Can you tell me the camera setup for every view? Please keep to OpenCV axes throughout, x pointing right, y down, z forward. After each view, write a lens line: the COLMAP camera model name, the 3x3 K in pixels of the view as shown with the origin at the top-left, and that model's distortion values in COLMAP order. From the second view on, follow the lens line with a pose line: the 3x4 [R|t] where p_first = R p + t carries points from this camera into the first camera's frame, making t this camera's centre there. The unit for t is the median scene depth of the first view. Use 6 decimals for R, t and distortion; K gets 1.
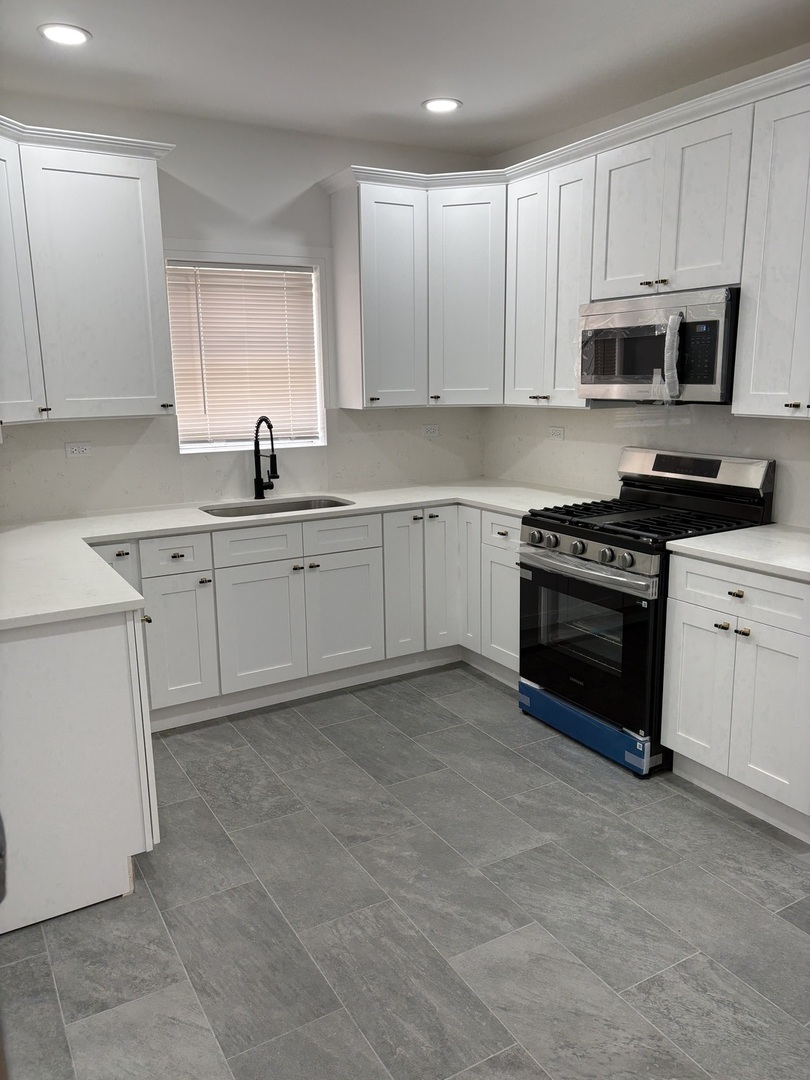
lens RADIAL K [[820.8, 0, 395.7], [0, 820.8, 545.2], [0, 0, 1]] dist [0.043072, -0.045565]
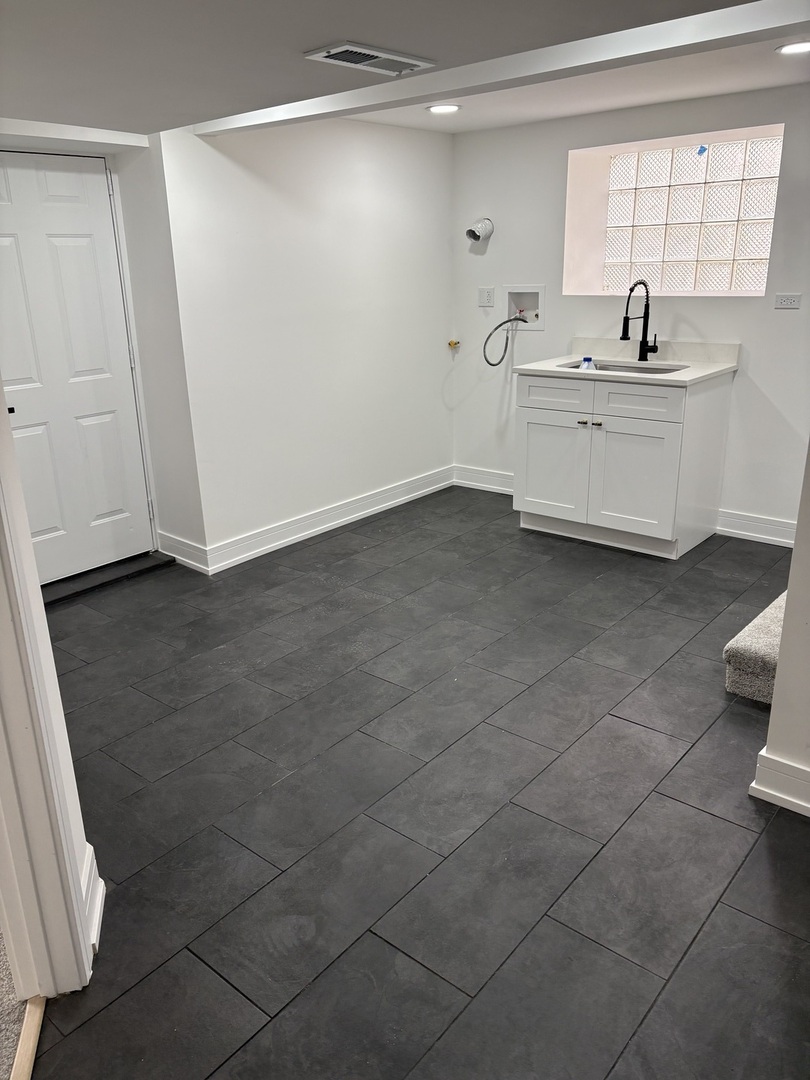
lens RADIAL K [[820.8, 0, 402.8], [0, 820.8, 541.7], [0, 0, 1]] dist [0.043072, -0.045565]
pose [[0.336926, 0.325326, -0.883540, 0.907311], [-0.181962, 0.943216, 0.277910, -0.092247], [0.923781, 0.067135, 0.376991, 0.404268]]
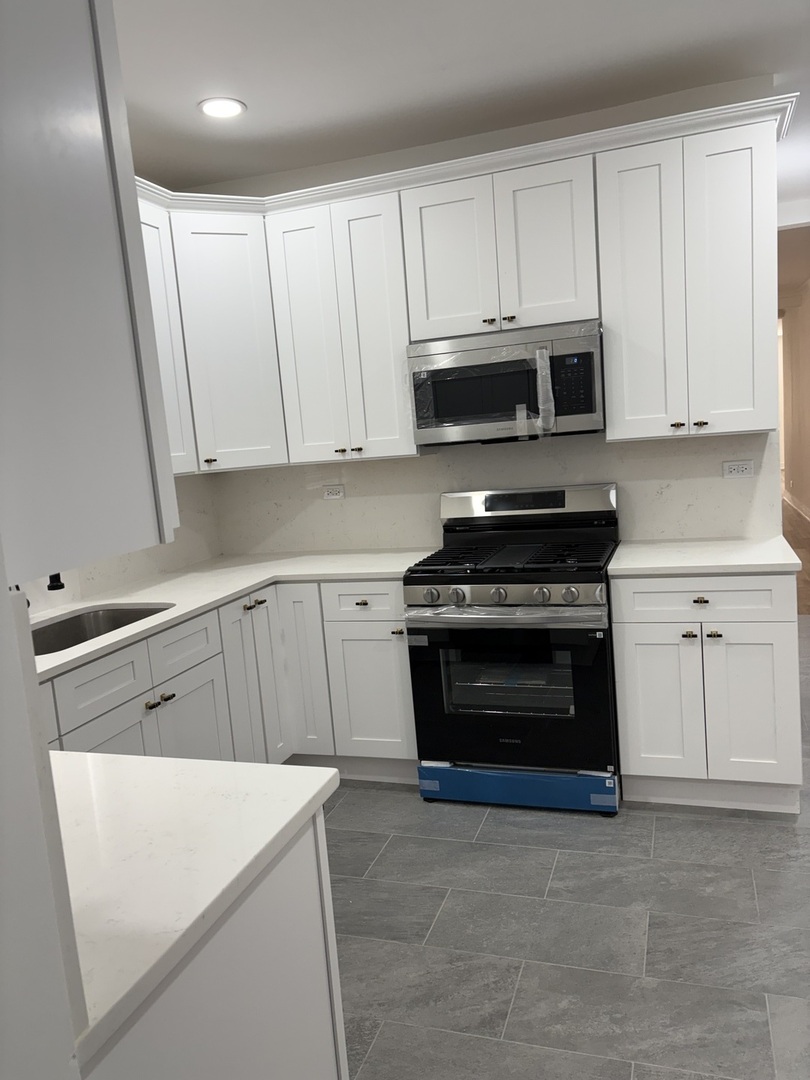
lens RADIAL K [[820.8, 0, 408.2], [0, 820.8, 546.0], [0, 0, 1]] dist [0.043072, -0.045565]
pose [[0.752855, -0.137317, 0.643702, -0.444508], [0.203581, 0.978619, -0.029339, -0.045133], [-0.625910, 0.153133, 0.764713, 0.352539]]
